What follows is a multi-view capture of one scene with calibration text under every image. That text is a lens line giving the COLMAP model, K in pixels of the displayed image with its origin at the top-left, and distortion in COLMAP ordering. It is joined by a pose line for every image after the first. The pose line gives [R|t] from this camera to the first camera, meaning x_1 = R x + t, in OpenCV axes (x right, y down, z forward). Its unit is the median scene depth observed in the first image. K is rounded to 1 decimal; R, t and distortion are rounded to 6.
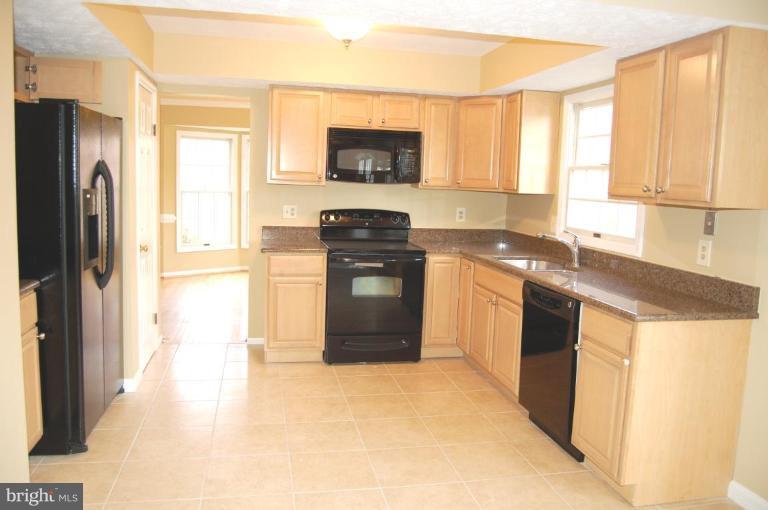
lens RADIAL K [[601.9, 0, 384.0], [0, 601.9, 255.0], [0, 0, 1]] dist [-0.079663, 0.003692]
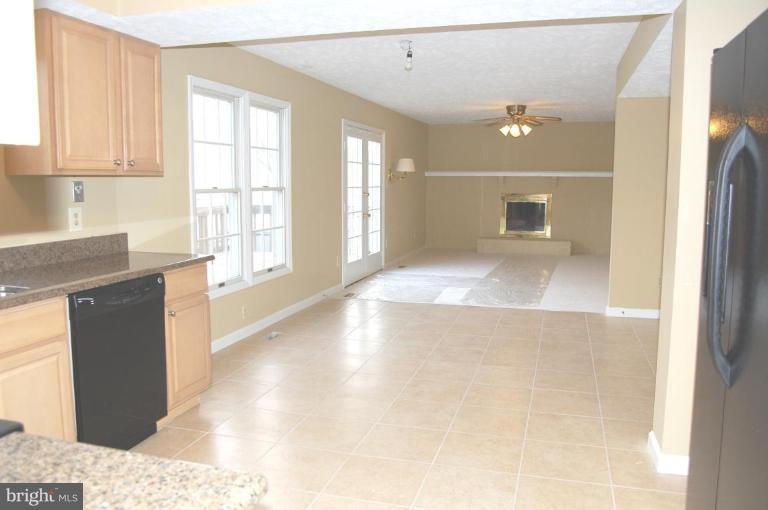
lens RADIAL K [[601.9, 0, 384.0], [0, 601.9, 255.0], [0, 0, 1]] dist [-0.079663, 0.003692]
pose [[-0.877536, -0.129934, 0.461571, -0.296850], [-0.009200, 0.966972, 0.254716, -0.140226], [-0.479423, 0.219276, -0.849748, 1.047094]]
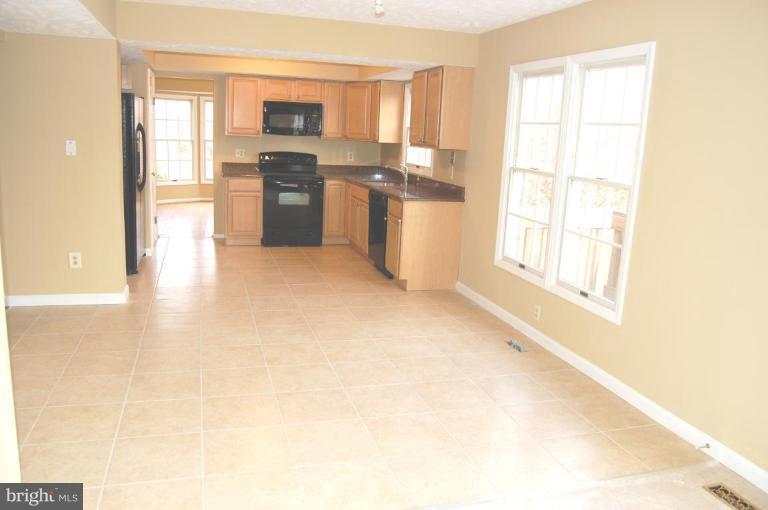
lens RADIAL K [[601.9, 0, 384.0], [0, 601.9, 255.0], [0, 0, 1]] dist [-0.079663, 0.003692]
pose [[0.996181, -0.004710, 0.087188, 0.087353], [-0.002396, 0.996694, 0.081213, 0.069660], [-0.087282, -0.081112, 0.992876, -0.649880]]
